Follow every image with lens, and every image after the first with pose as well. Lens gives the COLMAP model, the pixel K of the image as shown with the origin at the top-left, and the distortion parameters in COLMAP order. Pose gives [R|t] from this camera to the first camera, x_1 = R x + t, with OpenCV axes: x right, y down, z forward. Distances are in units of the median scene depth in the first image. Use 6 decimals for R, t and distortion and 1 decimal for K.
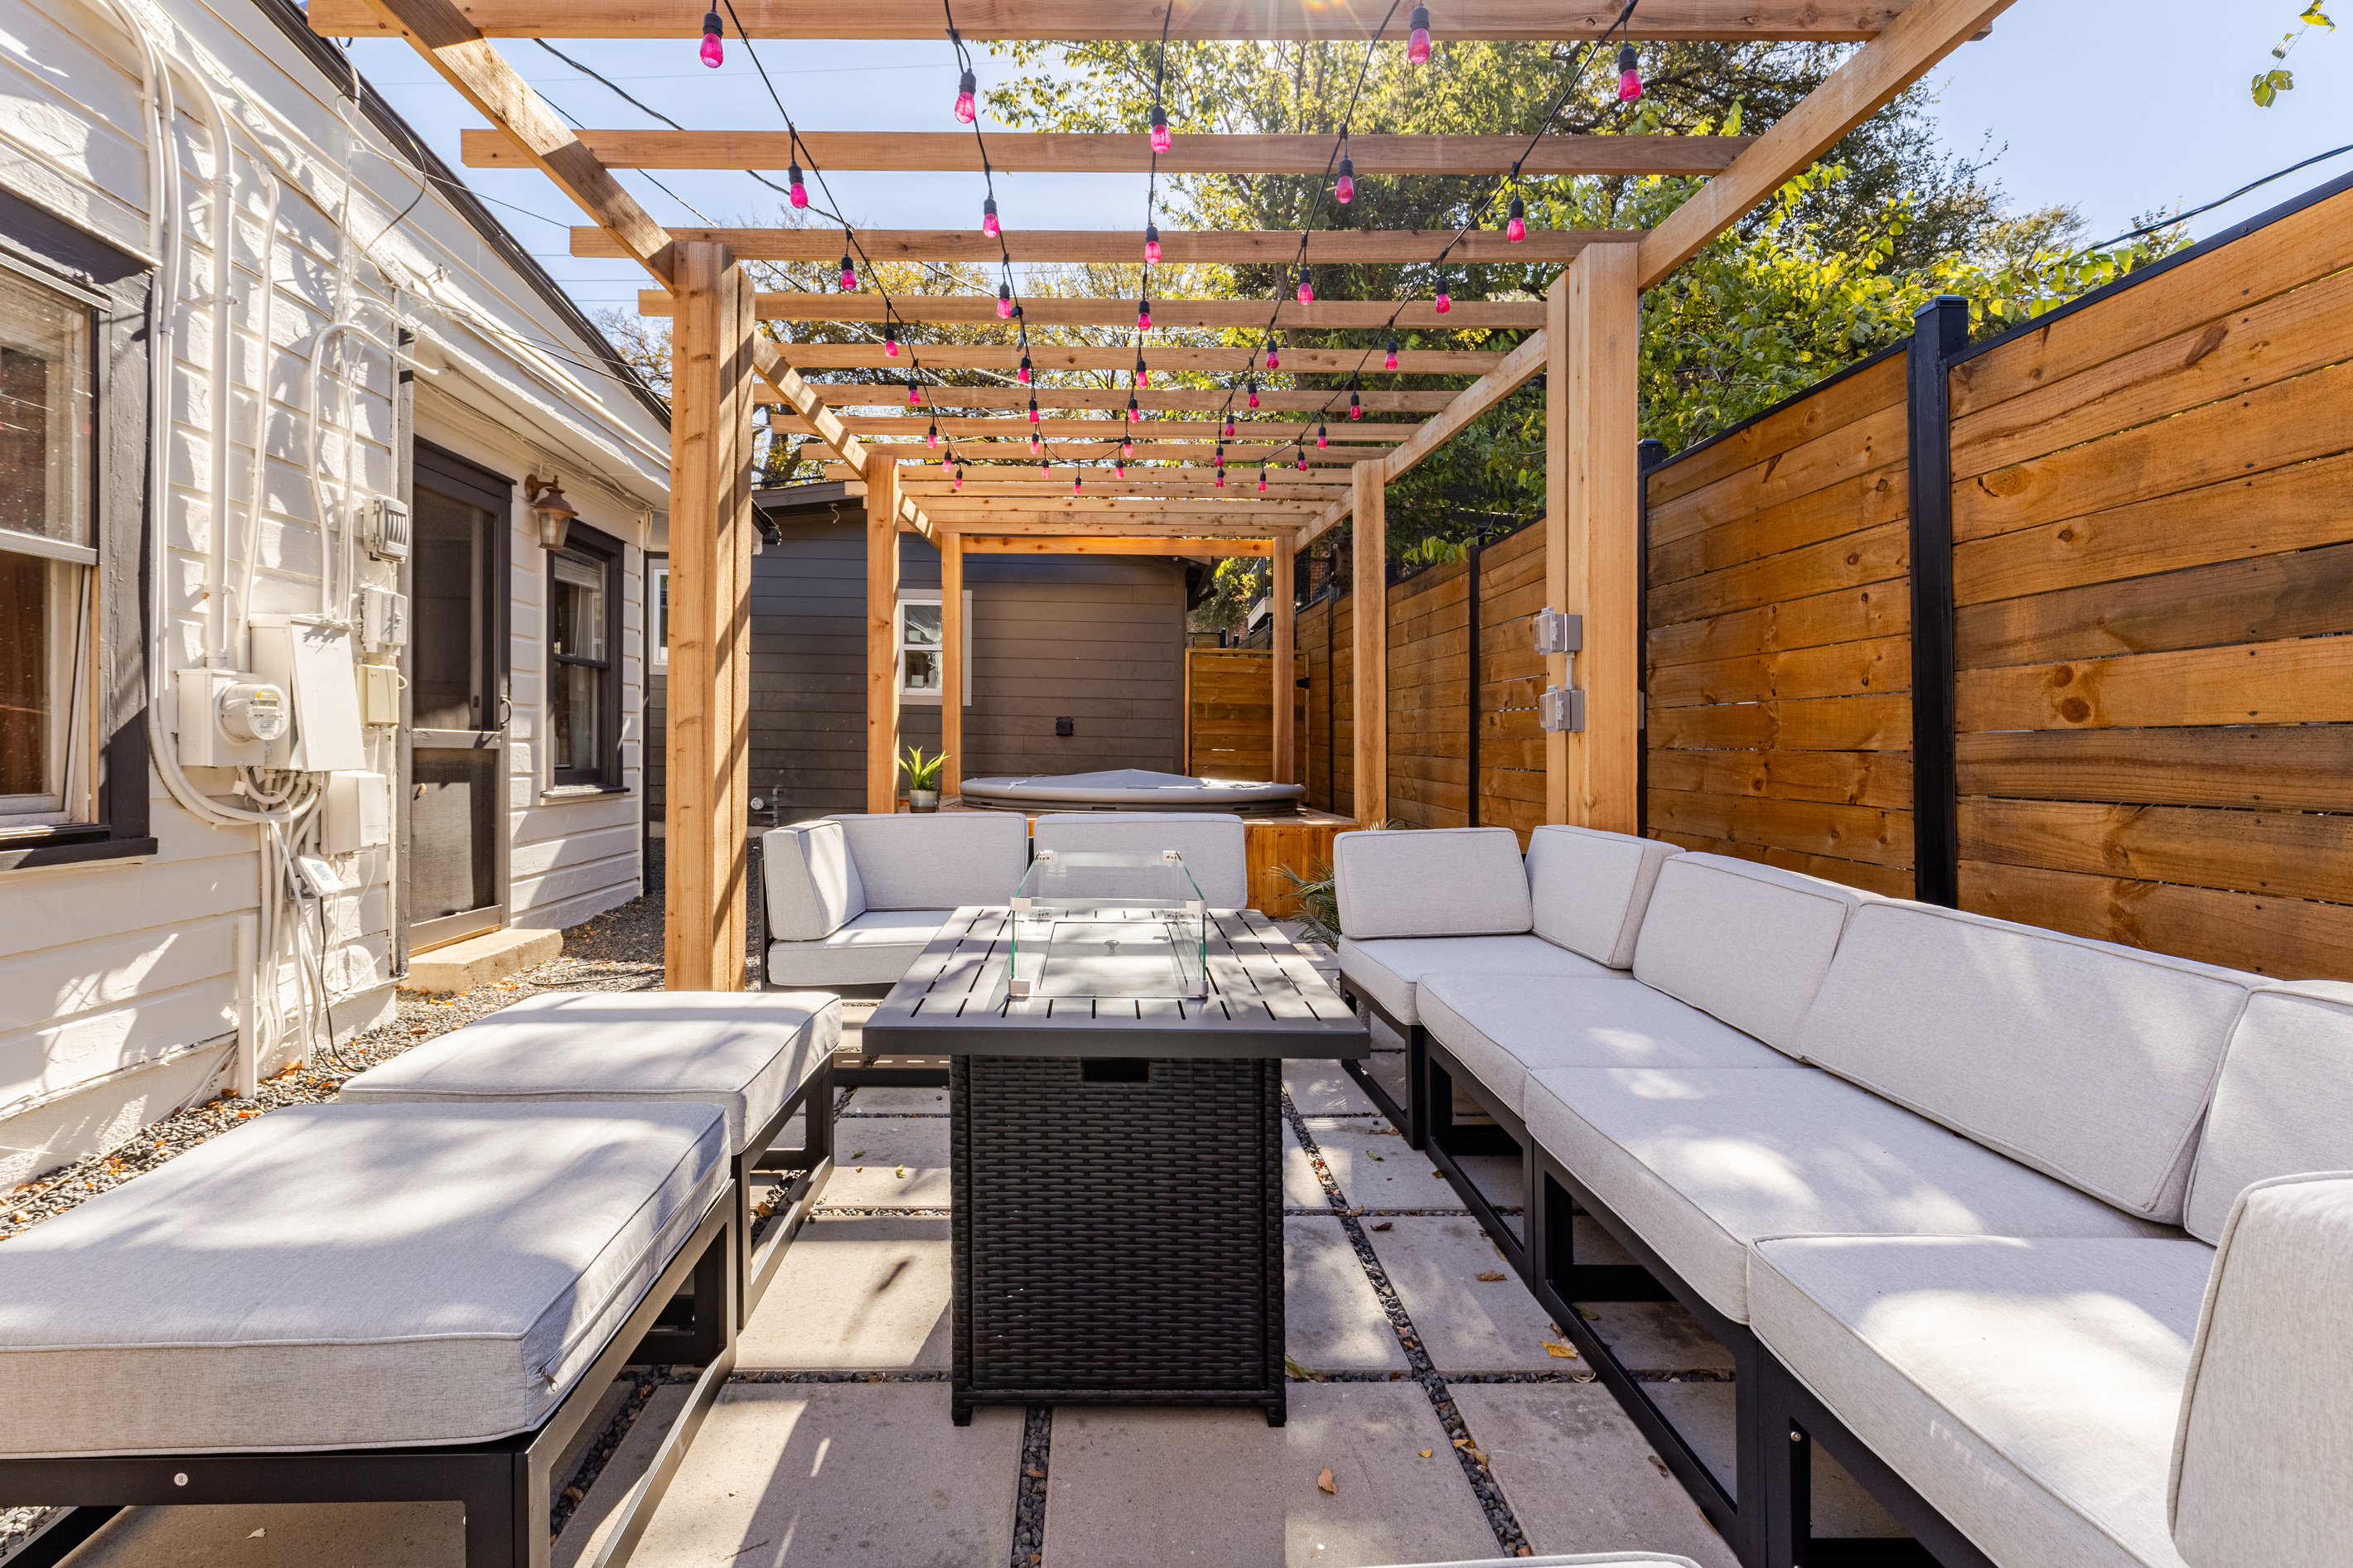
lens RADIAL K [[1130.3, 0, 1136.8], [0, 1130.3, 710.6], [0, 0, 1]] dist [0.001072, -0.000853]
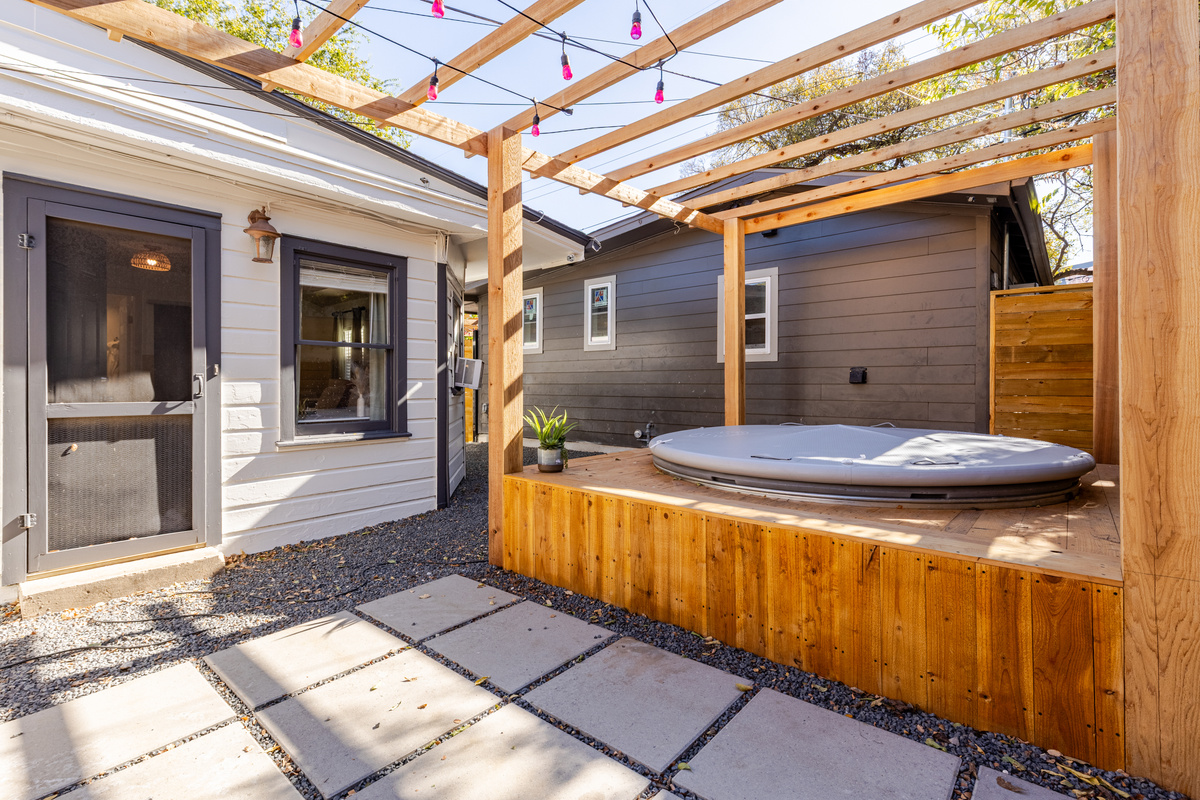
lens RADIAL K [[568.5, 0, 592.2], [0, 568.5, 376.1], [0, 0, 1]] dist [0.002128, -0.003877]
pose [[0.743654, -0.026473, -0.668040, 0.346496], [0.037920, 0.999277, 0.002612, 0.010773], [0.667489, -0.027274, 0.744120, 1.233517]]
